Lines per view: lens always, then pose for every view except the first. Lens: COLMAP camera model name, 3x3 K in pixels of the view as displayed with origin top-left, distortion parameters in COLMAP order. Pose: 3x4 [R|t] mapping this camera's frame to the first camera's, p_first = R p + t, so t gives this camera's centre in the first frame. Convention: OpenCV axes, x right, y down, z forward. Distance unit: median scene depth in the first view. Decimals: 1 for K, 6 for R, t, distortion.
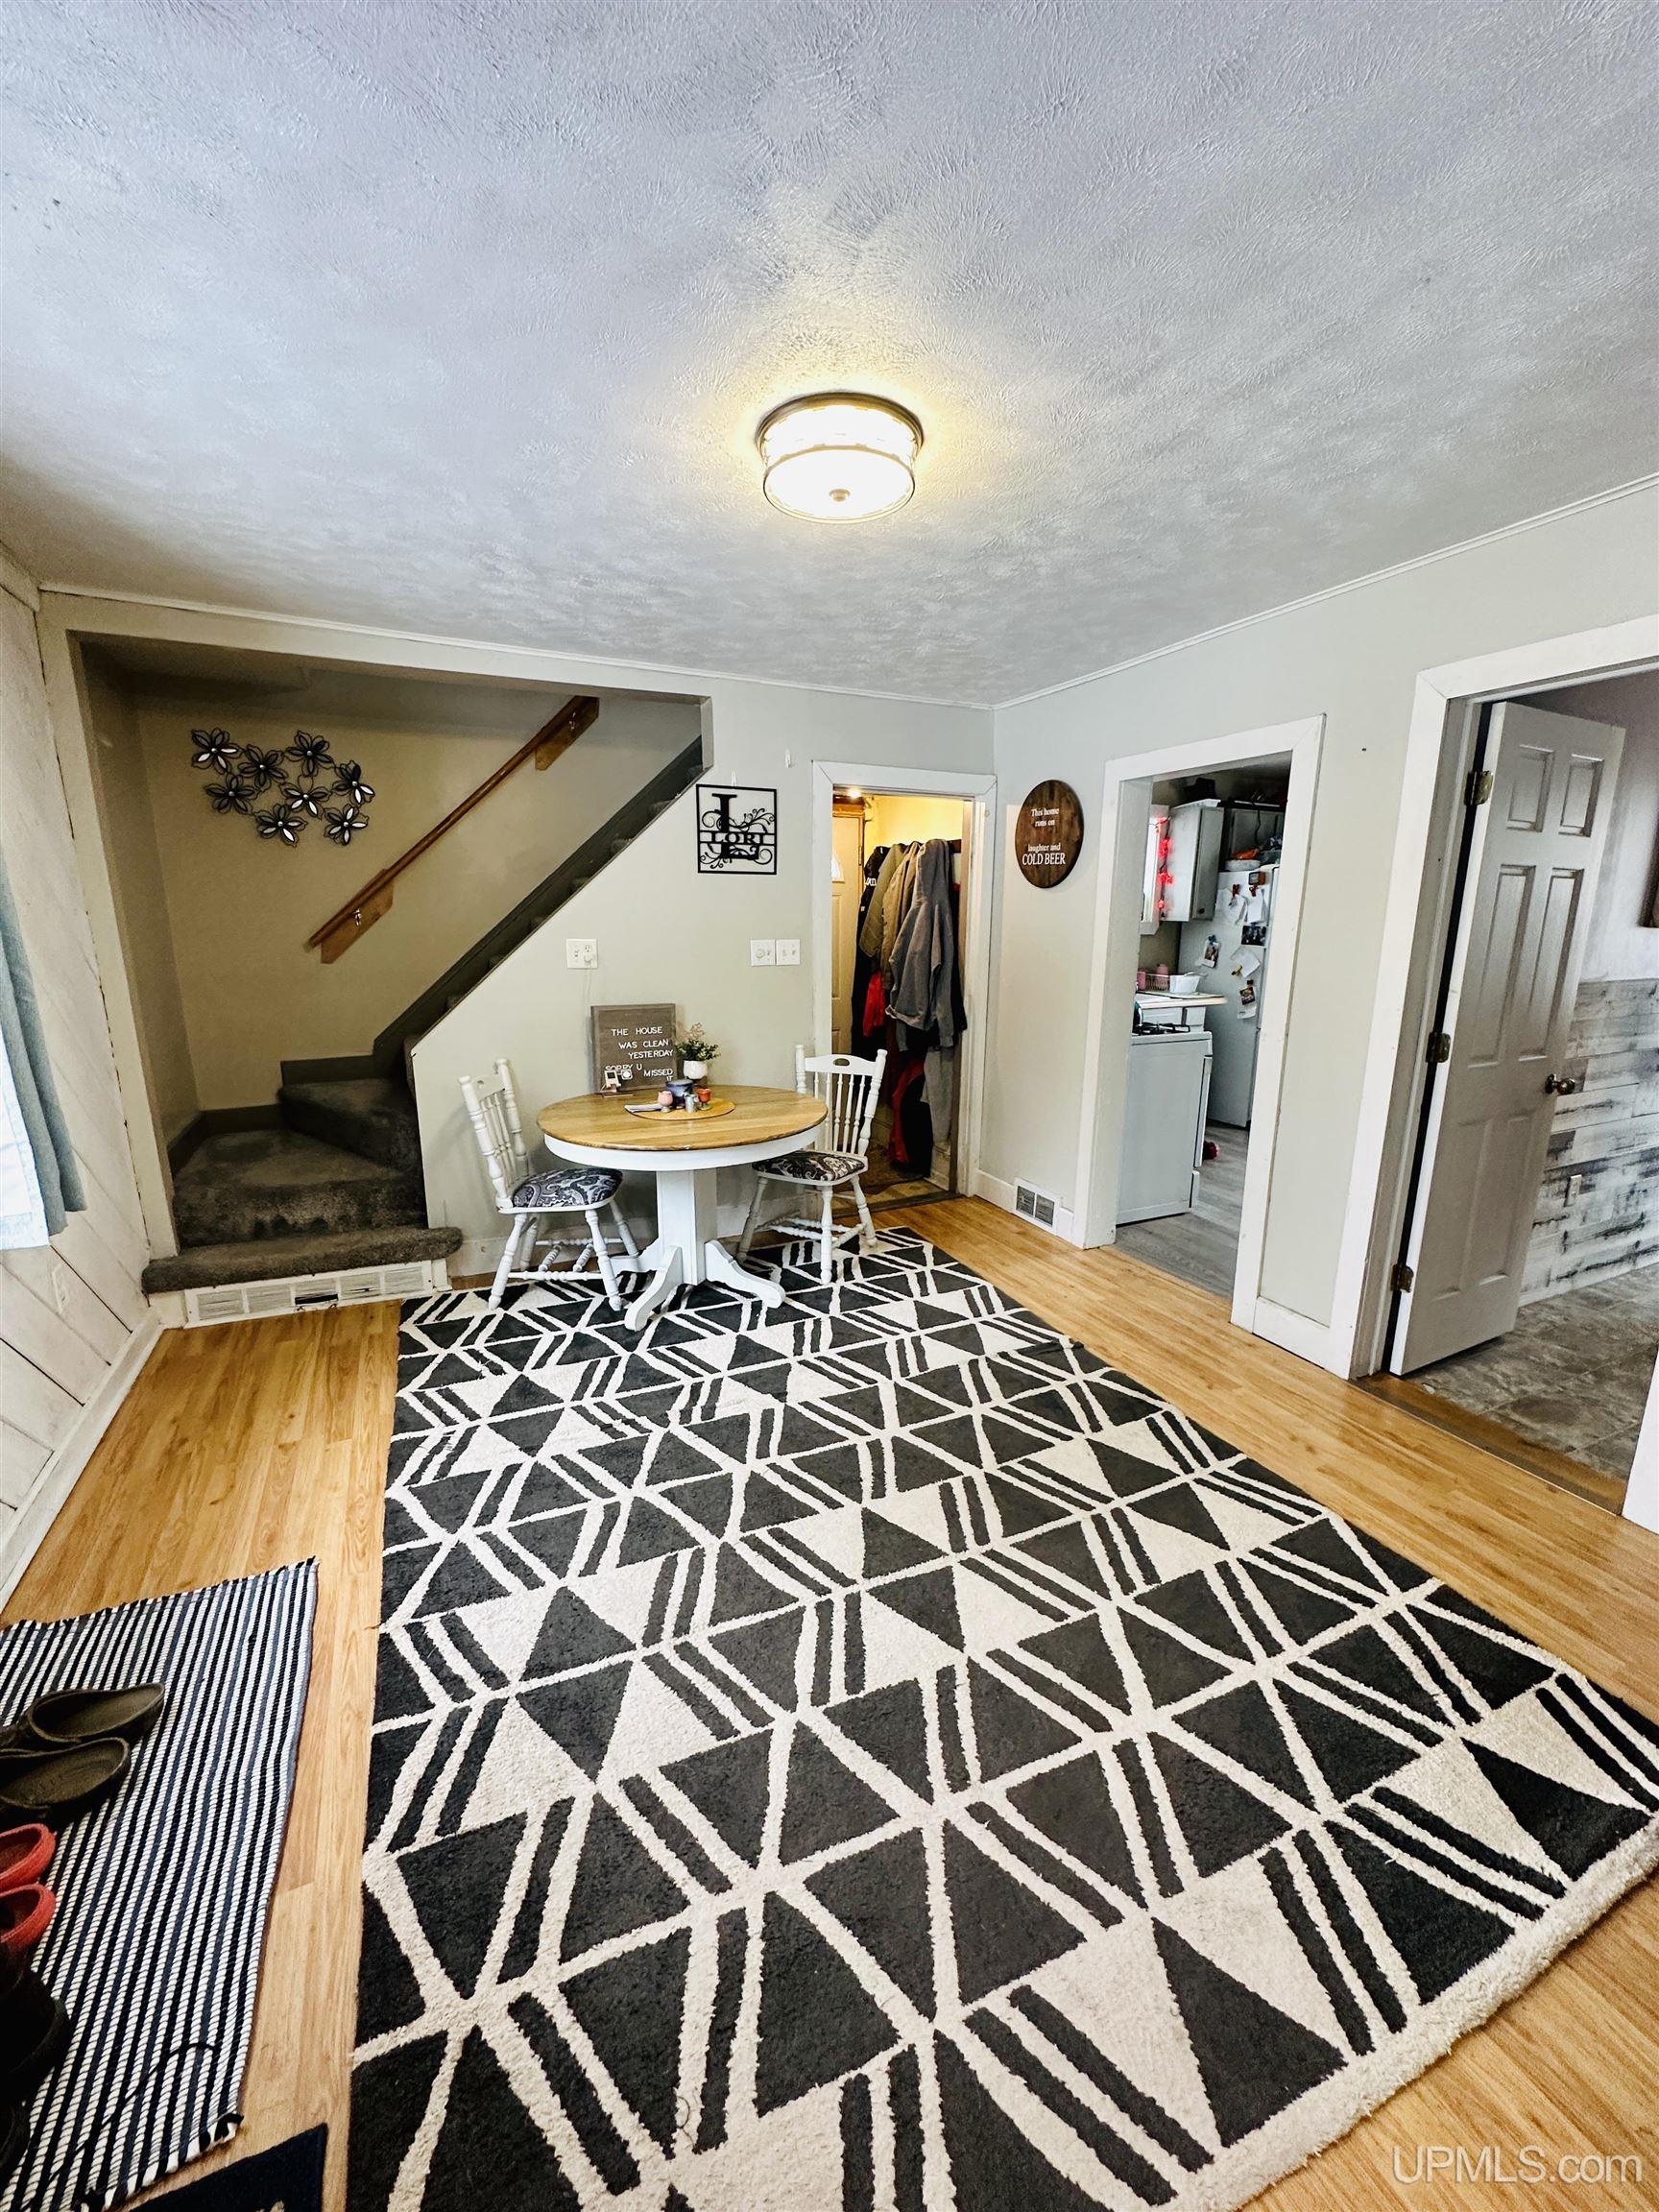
lens RADIAL K [[878.8, 0, 829.5], [0, 878.8, 1106.0], [0, 0, 1]] dist [0.002209, 0.000256]
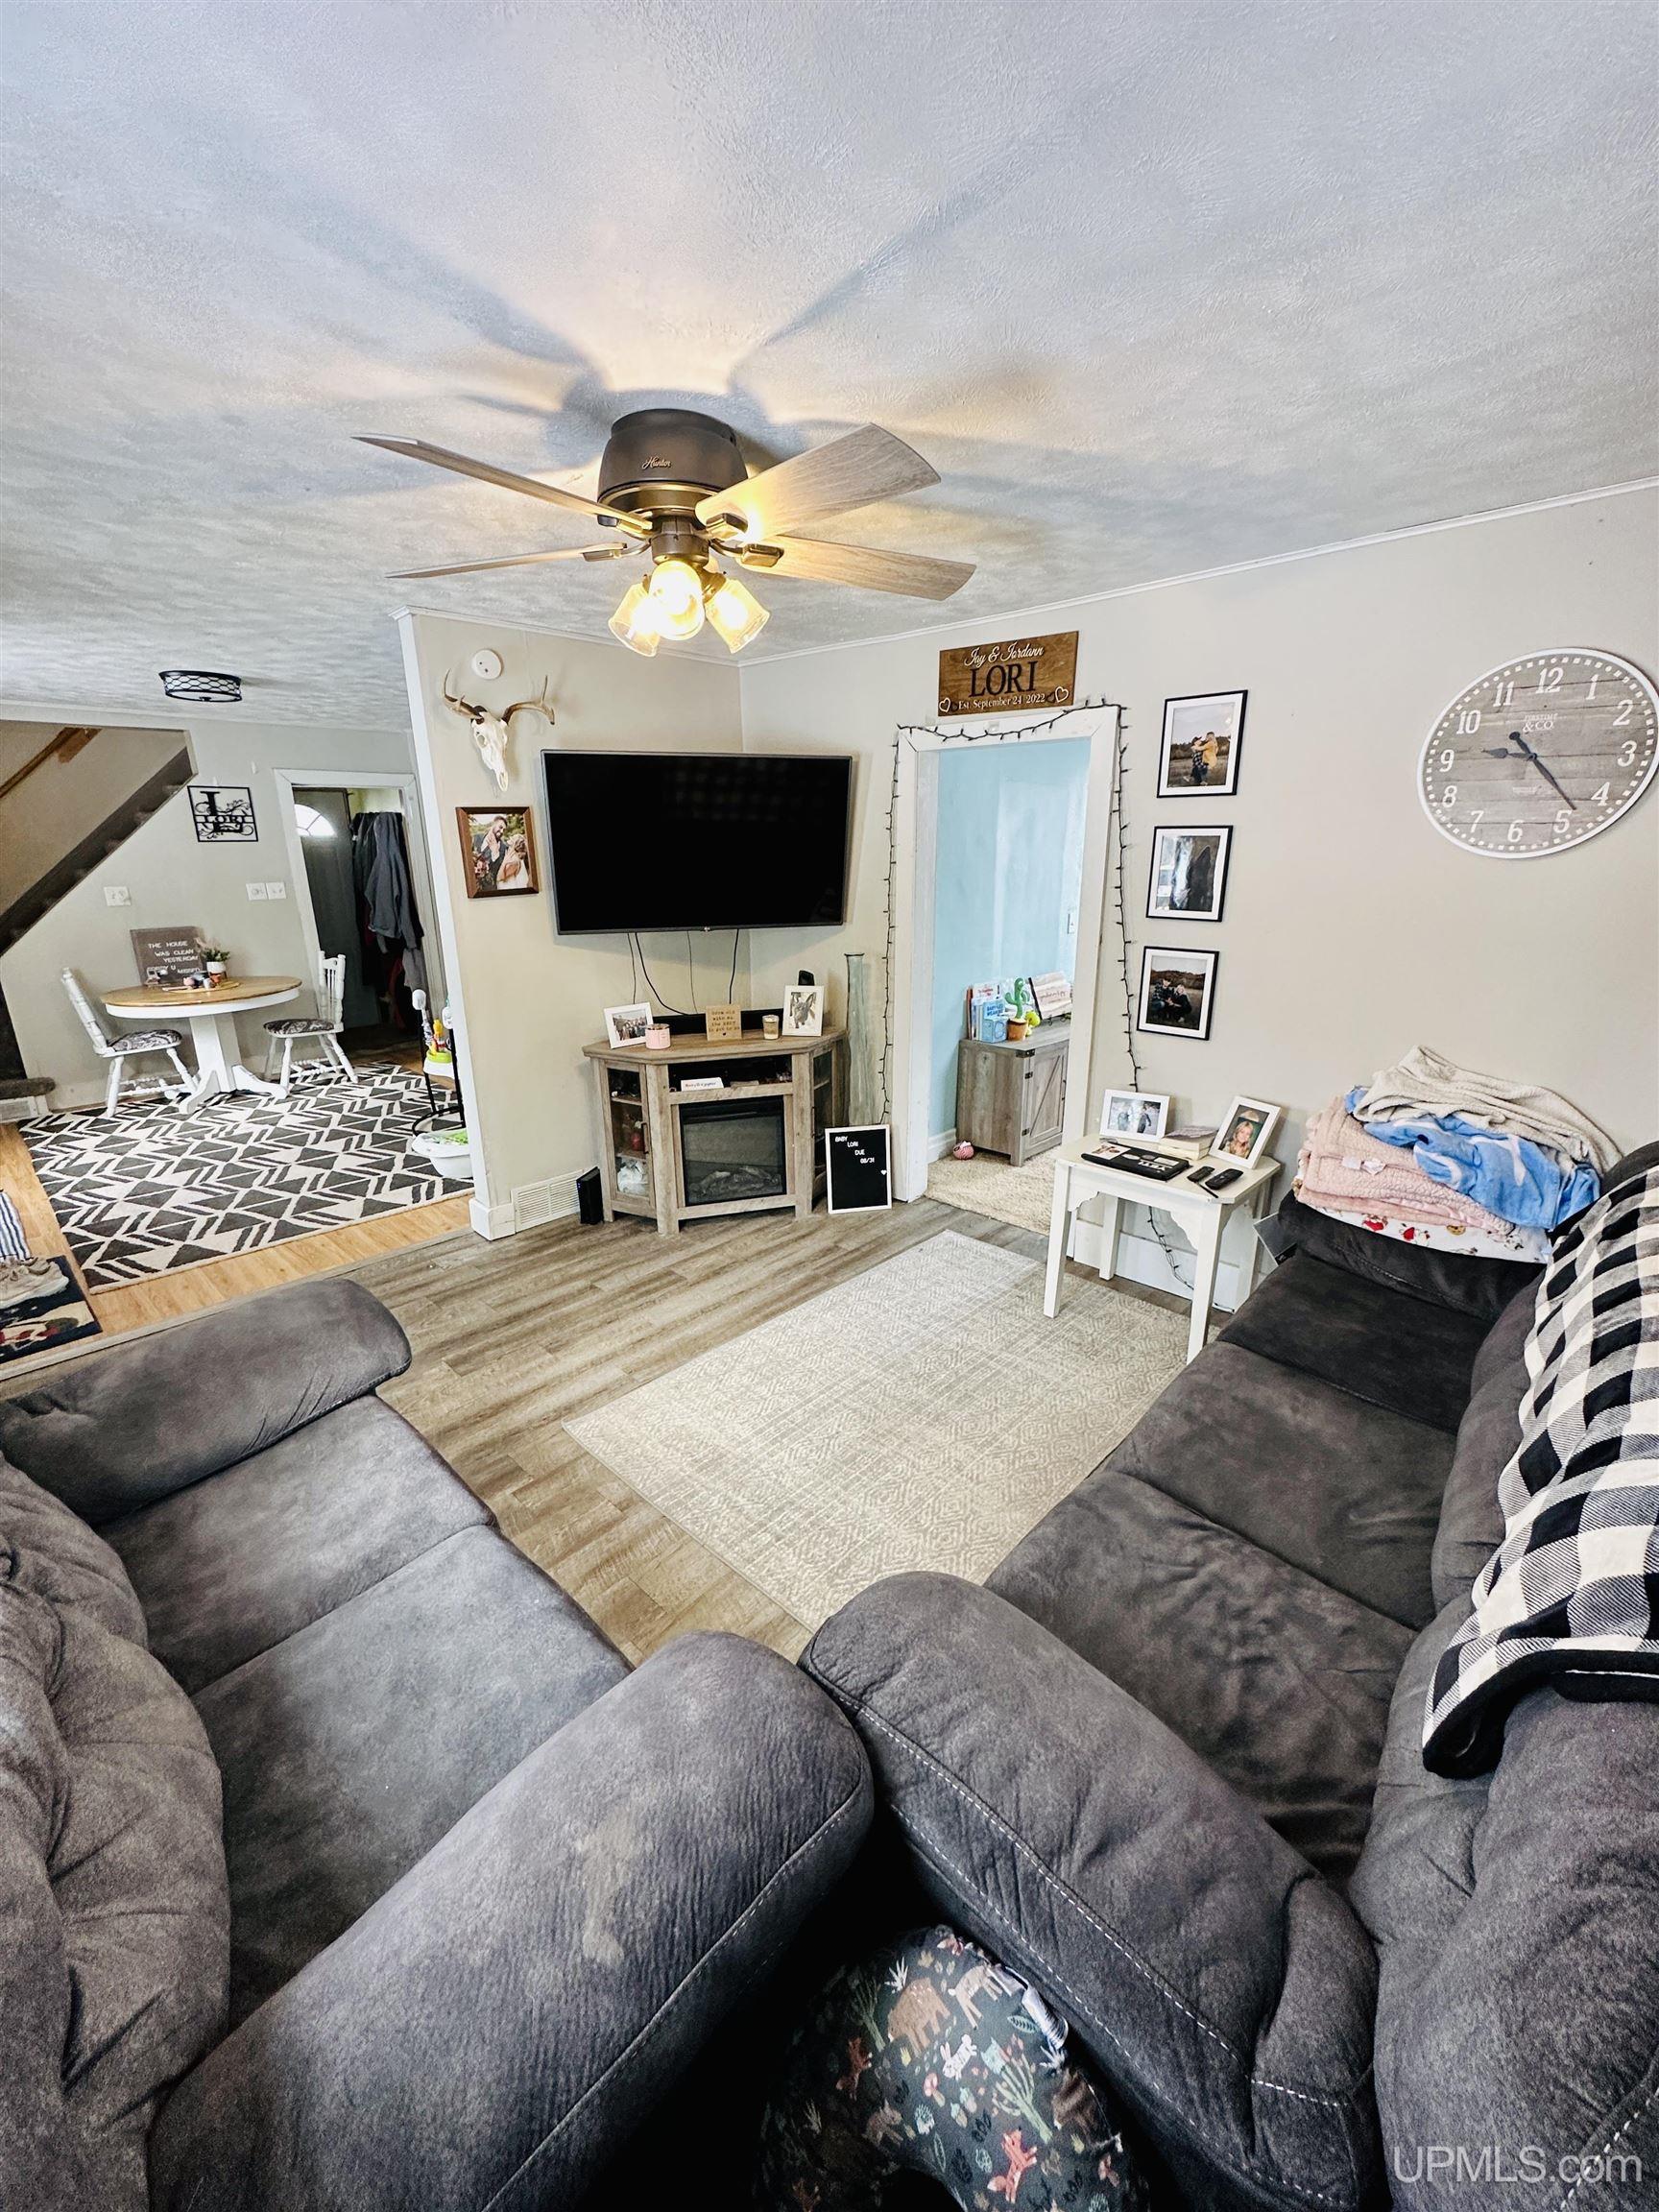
lens RADIAL K [[878.8, 0, 829.5], [0, 878.8, 1106.0], [0, 0, 1]] dist [0.002209, 0.000256]
pose [[0.931686, -0.114924, 0.344606, 0.348577], [0.084624, 0.991202, 0.101768, 0.158859], [-0.353270, -0.065654, 0.933215, -1.029489]]
